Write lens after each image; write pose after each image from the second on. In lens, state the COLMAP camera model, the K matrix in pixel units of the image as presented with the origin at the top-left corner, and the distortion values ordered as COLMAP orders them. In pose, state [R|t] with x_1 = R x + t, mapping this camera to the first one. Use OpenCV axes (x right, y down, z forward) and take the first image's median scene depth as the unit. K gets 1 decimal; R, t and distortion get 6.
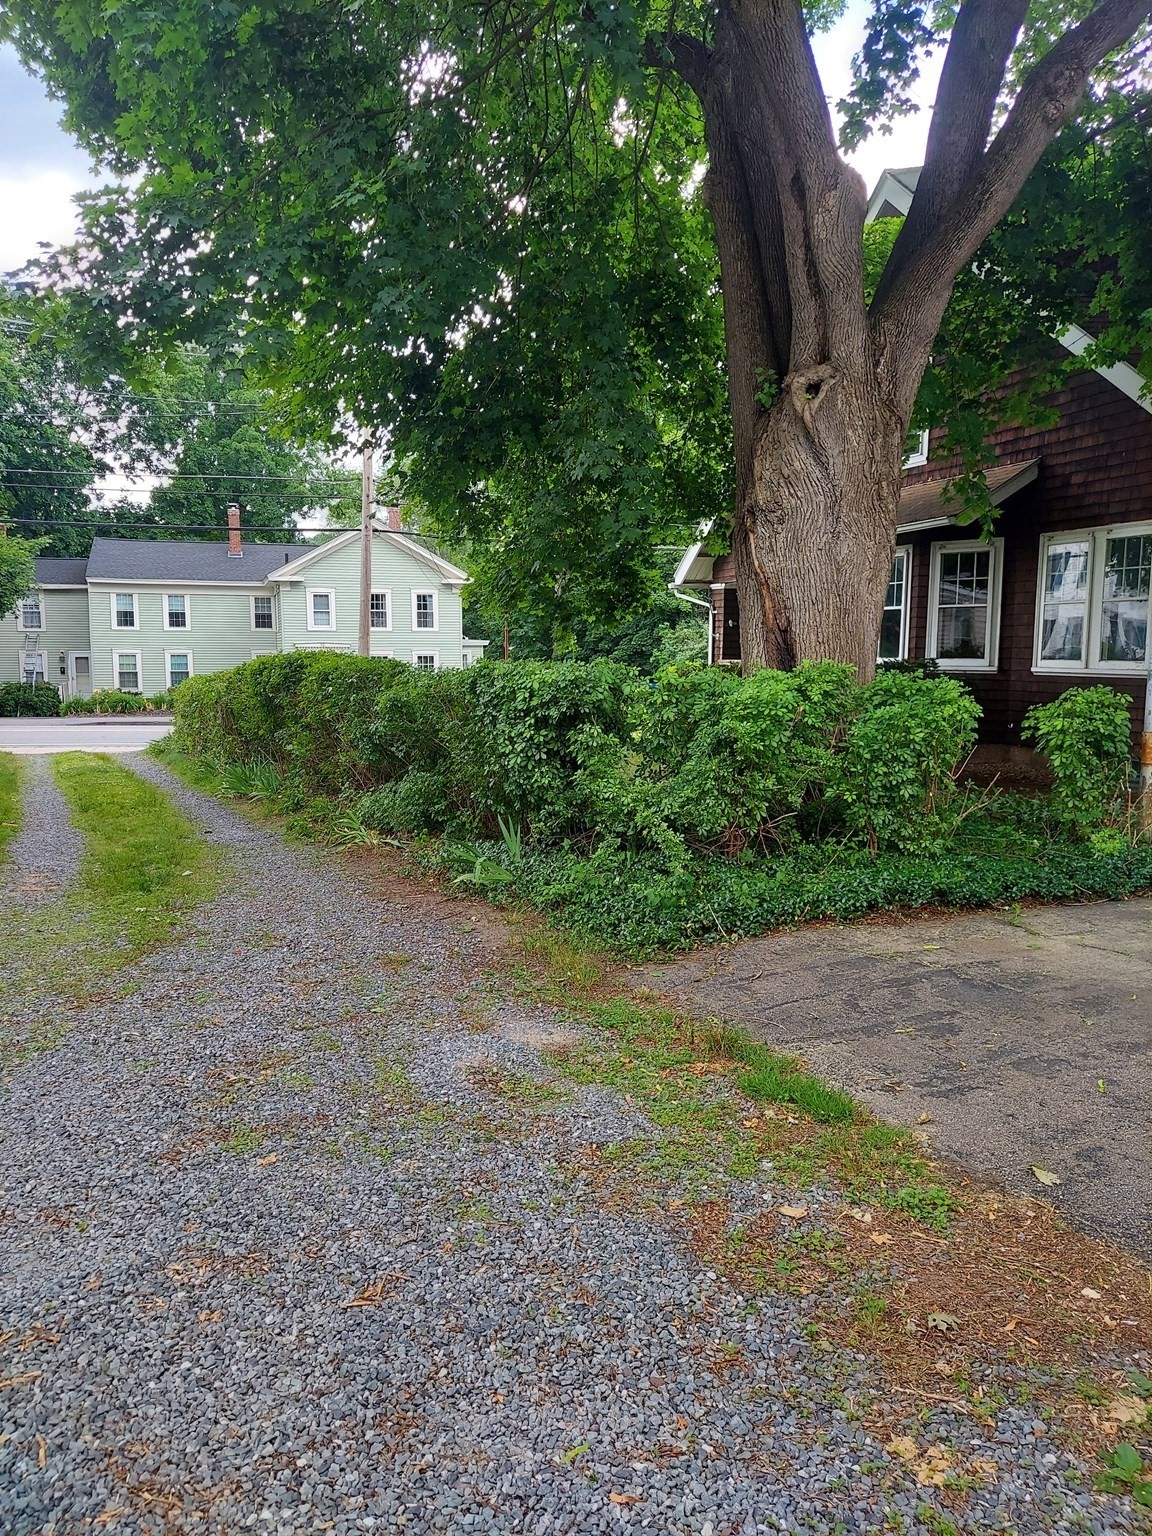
lens RADIAL K [[1114.5, 0, 570.7], [0, 1114.5, 765.8], [0, 0, 1]] dist [0.047215, -0.022954]
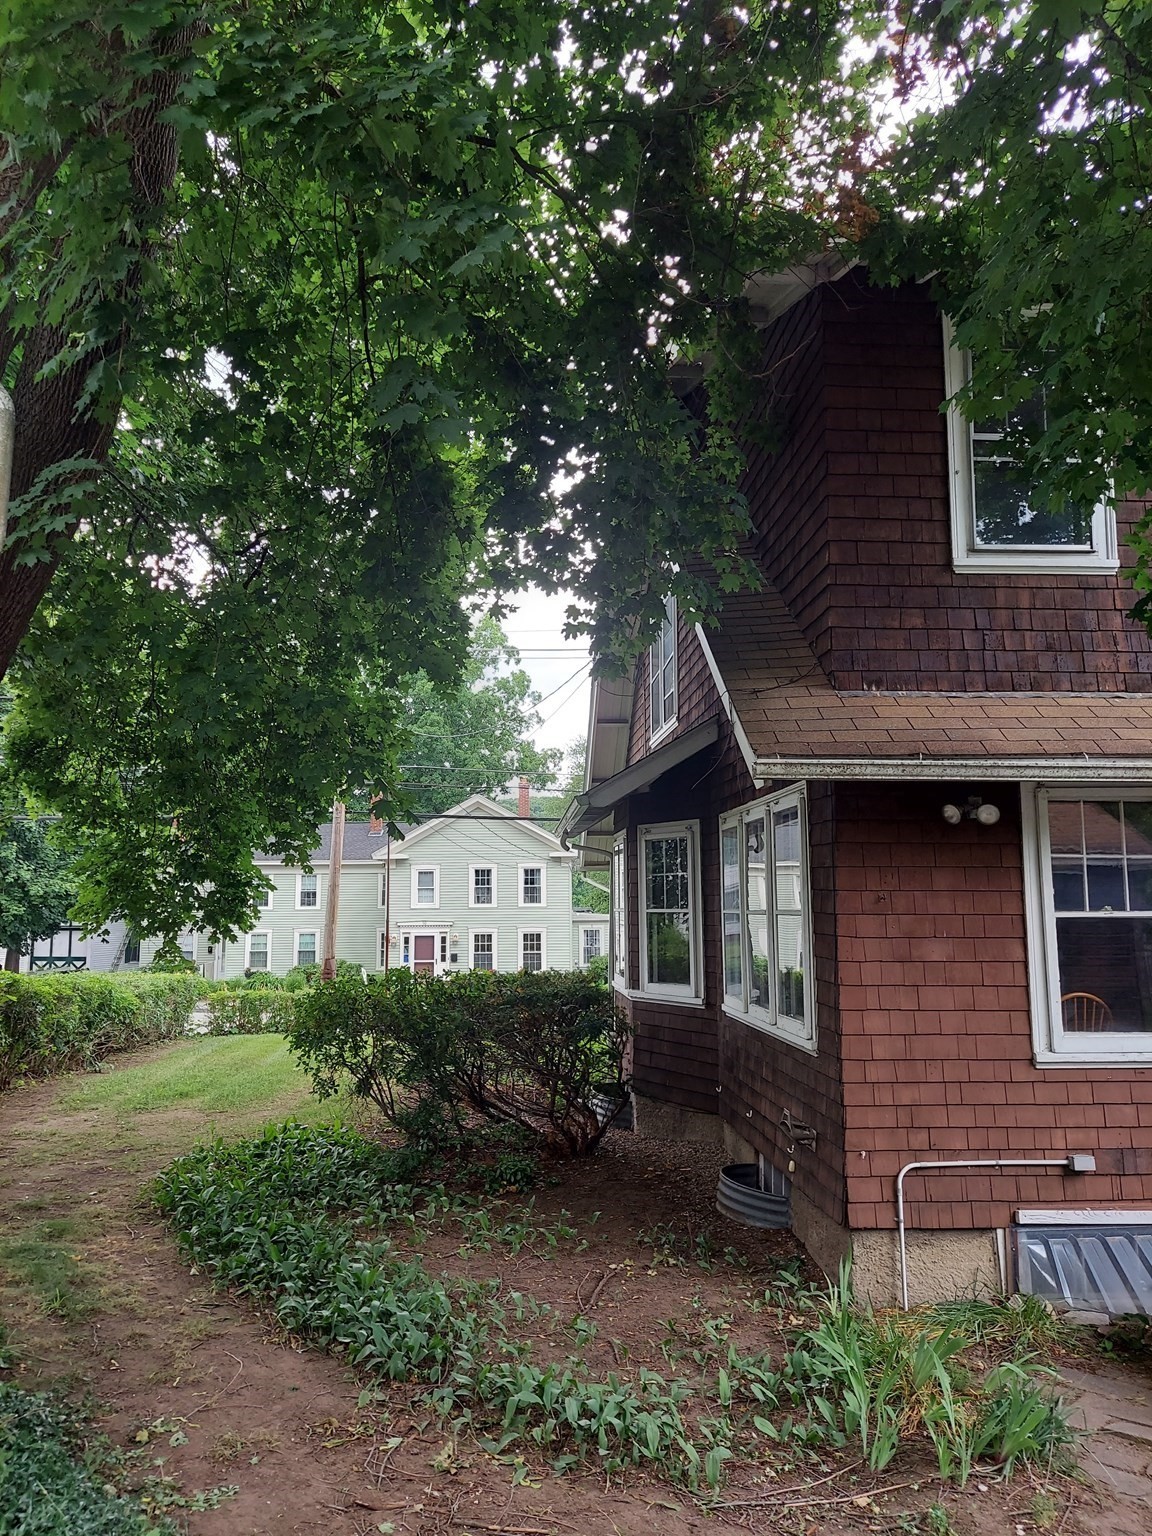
lens RADIAL K [[1114.5, 0, 575.4], [0, 1114.5, 776.7], [0, 0, 1]] dist [0.047215, -0.022954]
pose [[0.951320, -0.047556, -0.304513, 0.197387], [-0.022247, 0.974851, -0.221746, -0.019411], [0.307400, 0.217726, 0.926337, 0.112245]]
